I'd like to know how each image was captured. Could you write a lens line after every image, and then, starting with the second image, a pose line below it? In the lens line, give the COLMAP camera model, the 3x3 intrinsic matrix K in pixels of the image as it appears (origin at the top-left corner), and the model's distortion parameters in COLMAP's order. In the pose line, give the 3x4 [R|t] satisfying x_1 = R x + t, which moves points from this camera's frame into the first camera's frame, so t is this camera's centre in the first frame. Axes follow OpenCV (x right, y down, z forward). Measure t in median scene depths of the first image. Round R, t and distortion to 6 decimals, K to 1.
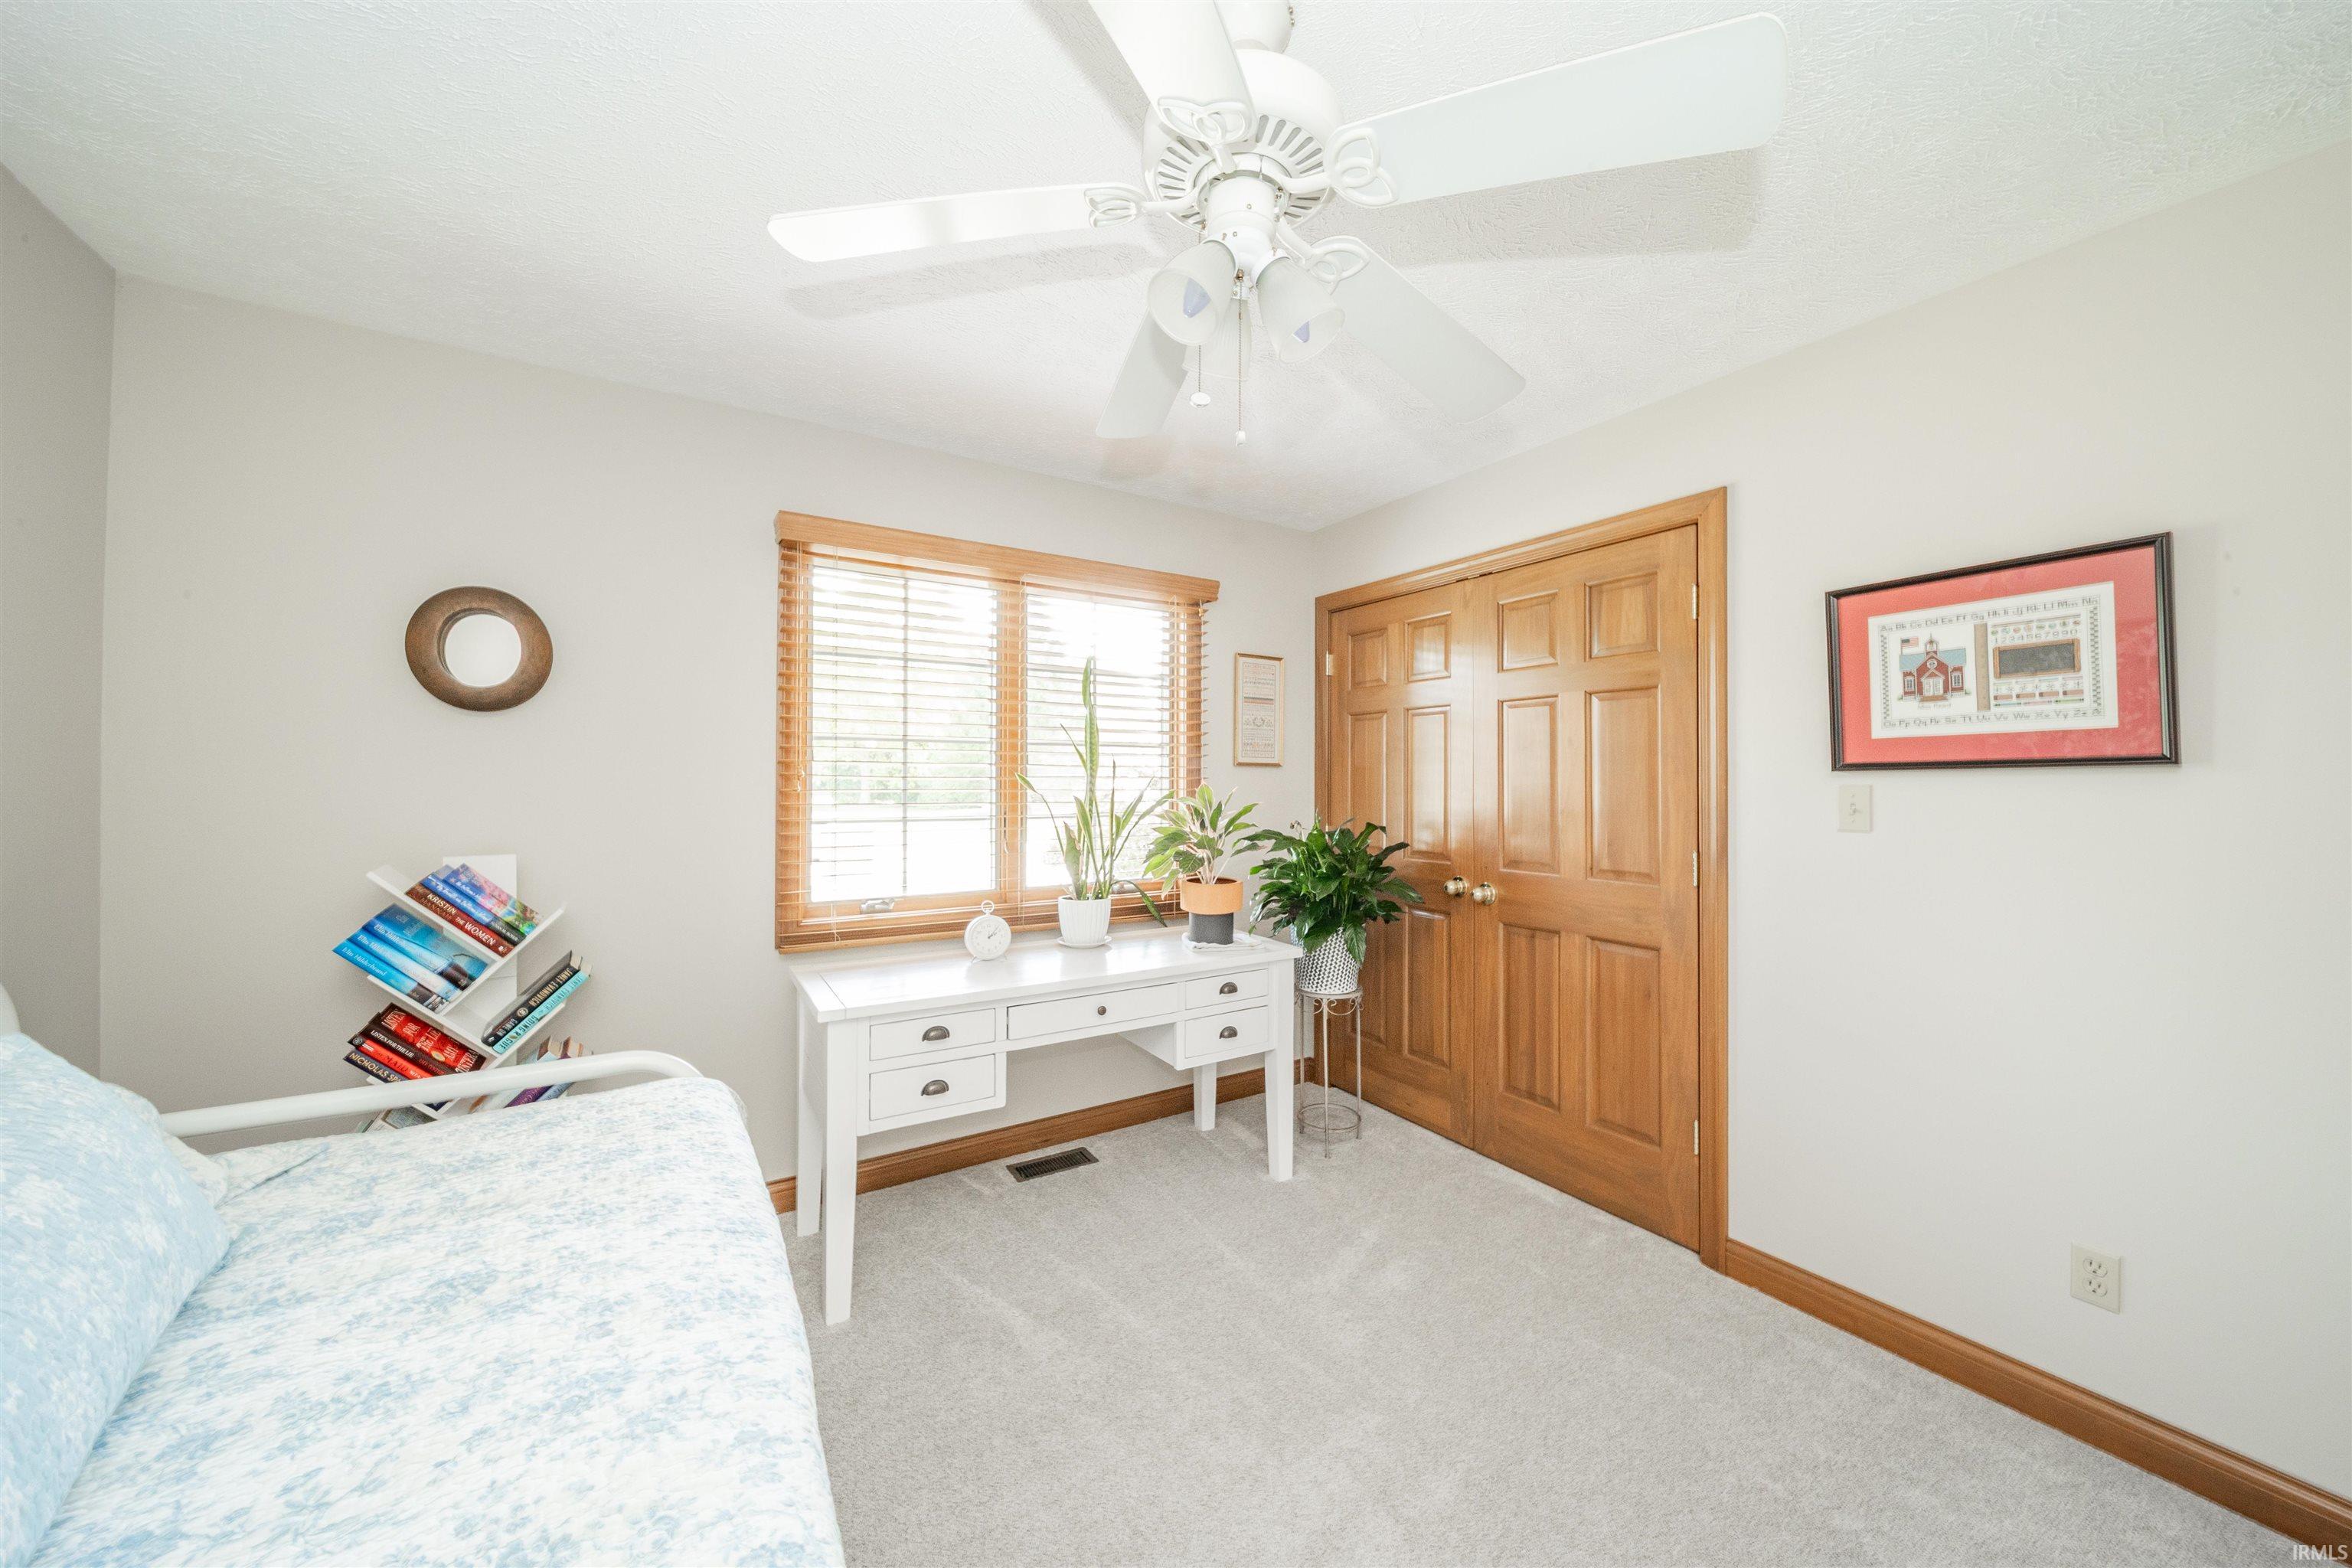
lens RADIAL K [[830.9, 0, 1180.9], [0, 830.9, 767.4], [0, 0, 1]] dist [-0.000287, -0.000147]
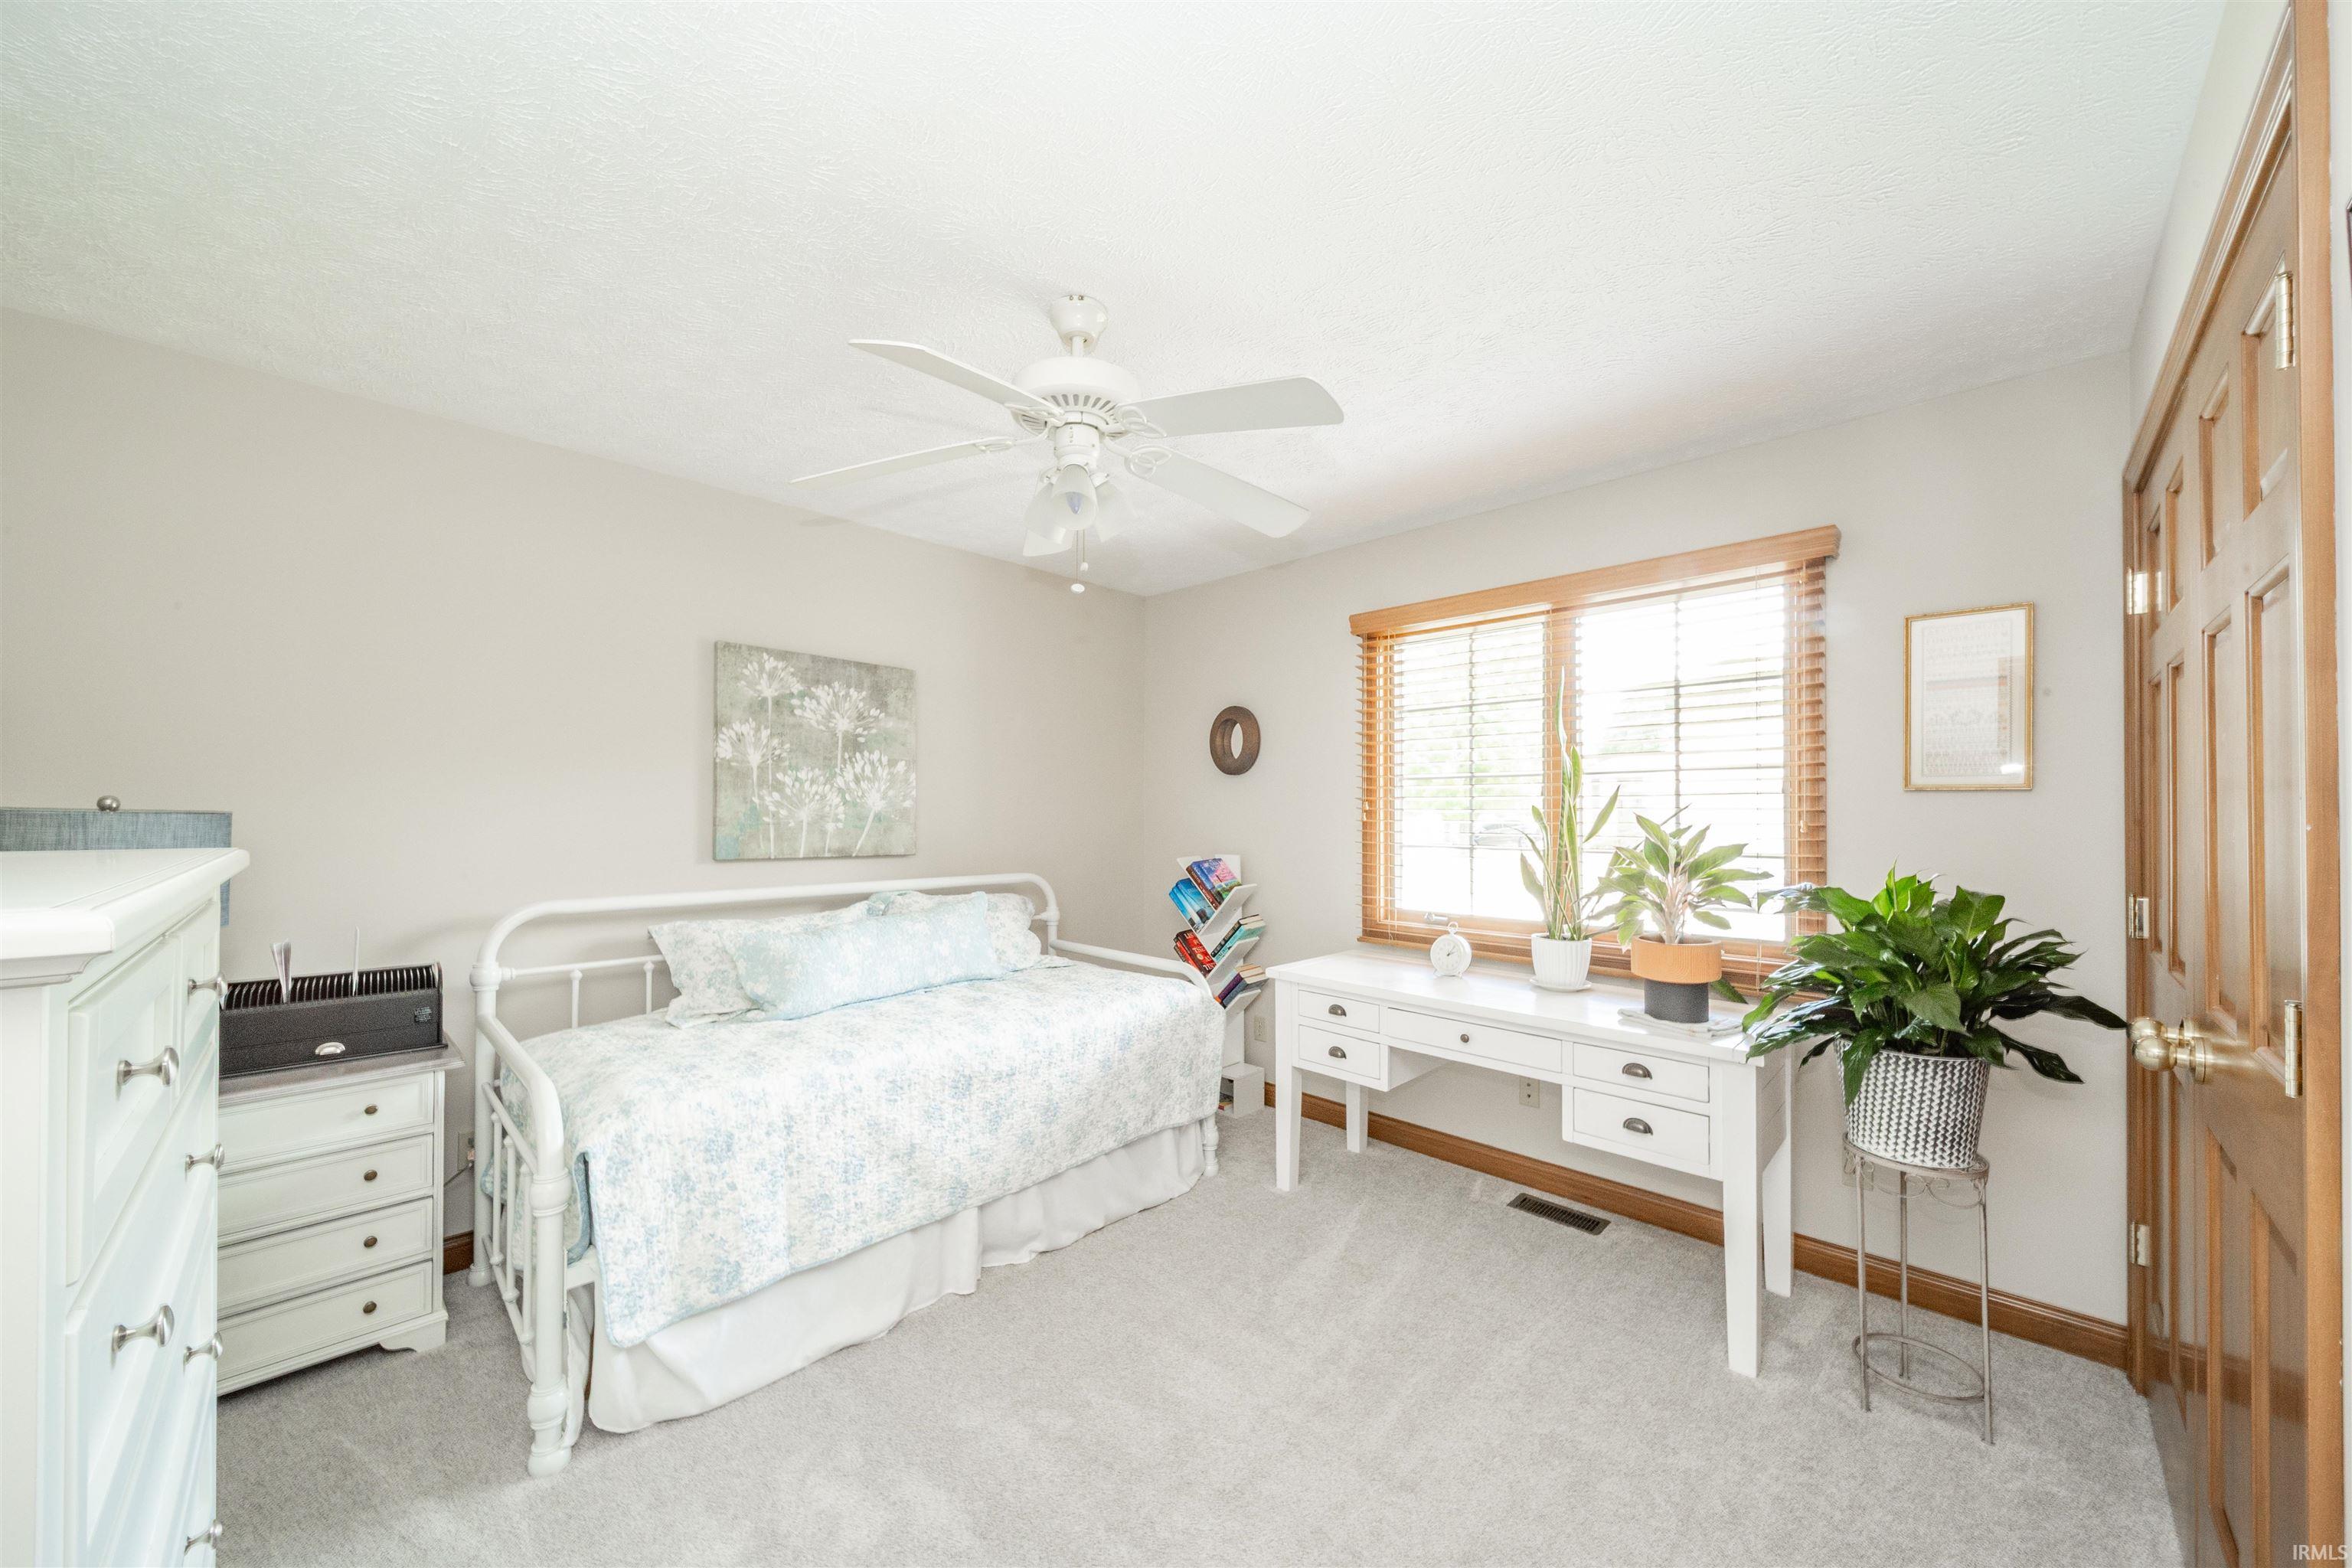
lens RADIAL K [[824.2, 0, 1176.0], [0, 824.2, 784.0], [0, 0, 1]] dist [-0.000738, -0.000001]
pose [[0.241613, -0.034404, -0.969763, 0.739609], [0.011646, 0.999402, -0.032554, 0.007592], [0.970303, -0.003428, 0.241869, 0.372853]]
